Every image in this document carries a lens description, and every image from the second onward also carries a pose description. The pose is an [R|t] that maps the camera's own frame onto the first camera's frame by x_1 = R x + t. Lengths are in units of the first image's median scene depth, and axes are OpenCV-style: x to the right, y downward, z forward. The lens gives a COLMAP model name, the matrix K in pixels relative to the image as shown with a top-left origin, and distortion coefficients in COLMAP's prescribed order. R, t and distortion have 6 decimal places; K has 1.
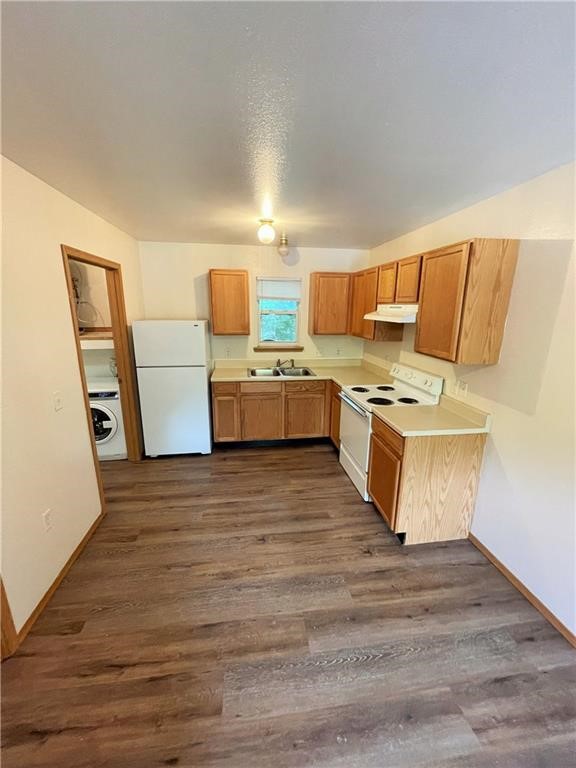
lens RADIAL K [[302.7, 0, 284.9], [0, 302.7, 378.8], [0, 0, 1]] dist [0.000676, 0.000109]
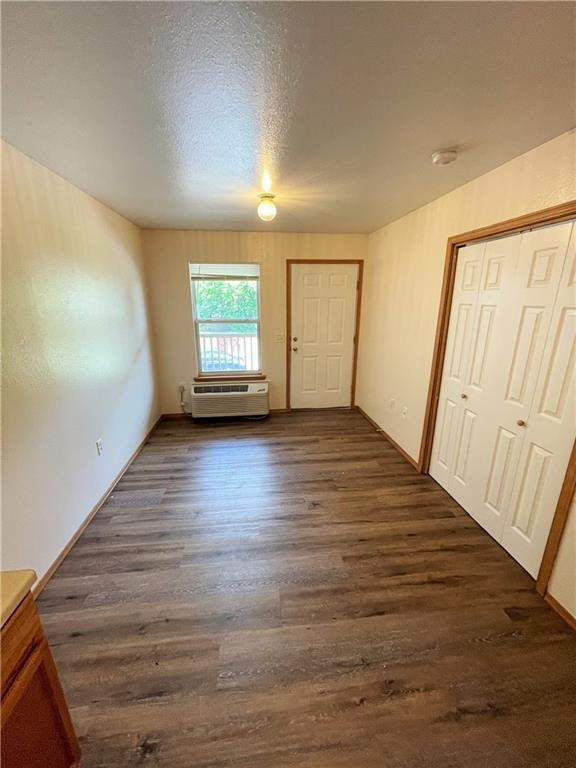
lens RADIAL K [[302.7, 0, 284.7], [0, 302.7, 382.6], [0, 0, 1]] dist [0.000676, 0.000109]
pose [[-0.999649, -0.016399, 0.020795, 0.047754], [-0.004117, 0.871899, 0.489669, -0.317307], [-0.026161, 0.489412, -0.871660, 1.509142]]
